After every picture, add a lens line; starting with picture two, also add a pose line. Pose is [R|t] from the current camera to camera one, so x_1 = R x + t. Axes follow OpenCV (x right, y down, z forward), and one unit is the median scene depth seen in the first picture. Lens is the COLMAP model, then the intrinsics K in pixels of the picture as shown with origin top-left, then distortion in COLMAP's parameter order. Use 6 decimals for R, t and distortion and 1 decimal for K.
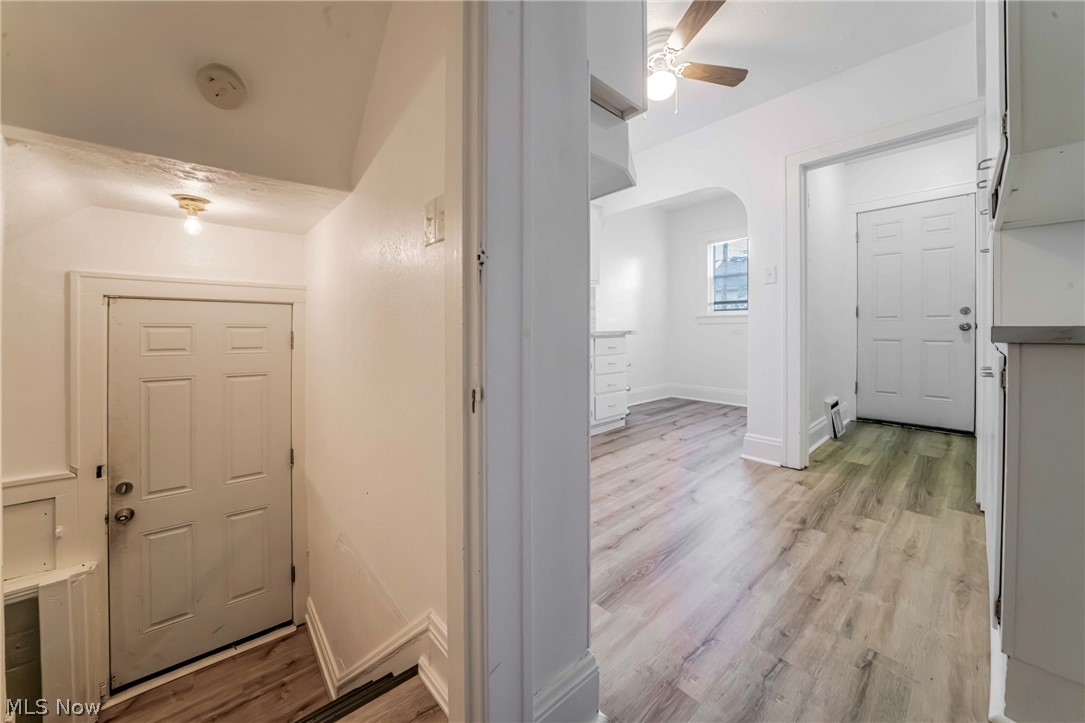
lens RADIAL K [[376.2, 0, 540.7], [0, 376.2, 327.0], [0, 0, 1]] dist [-0.013011, -0.000010]
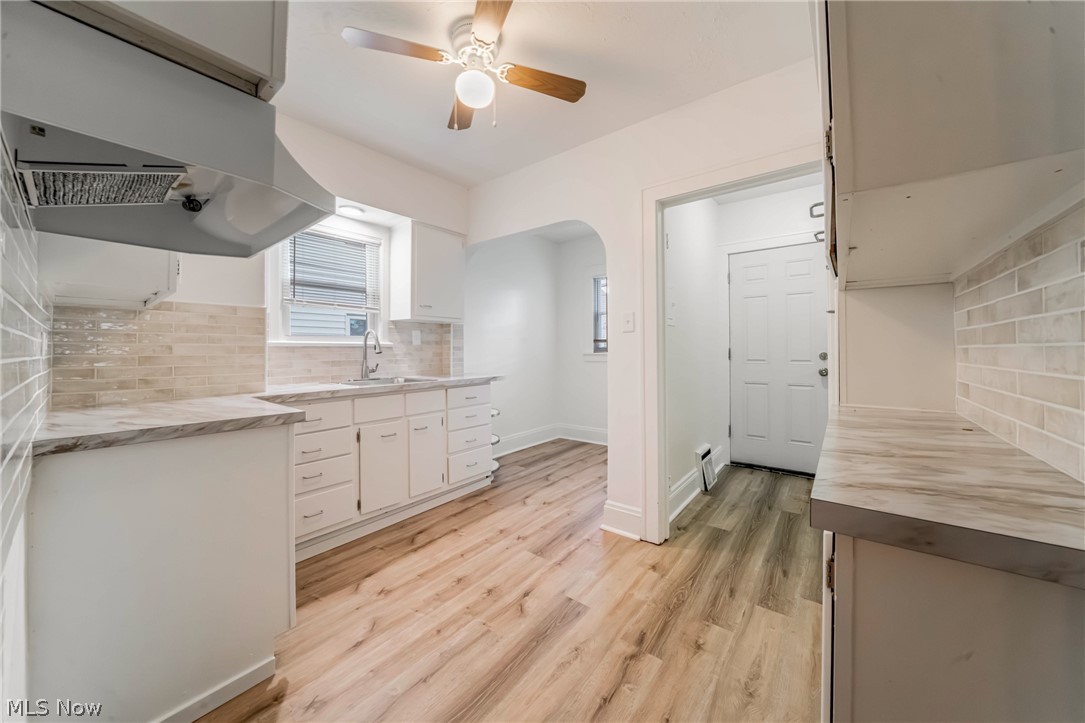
lens RADIAL K [[376.2, 0, 524.7], [0, 376.2, 343.8], [0, 0, 1]] dist [-0.013011, -0.000010]
pose [[0.986819, 0.003682, 0.161786, 0.273923], [-0.000847, 0.999845, -0.017591, -0.087158], [-0.161826, 0.017222, 0.986669, 0.197464]]
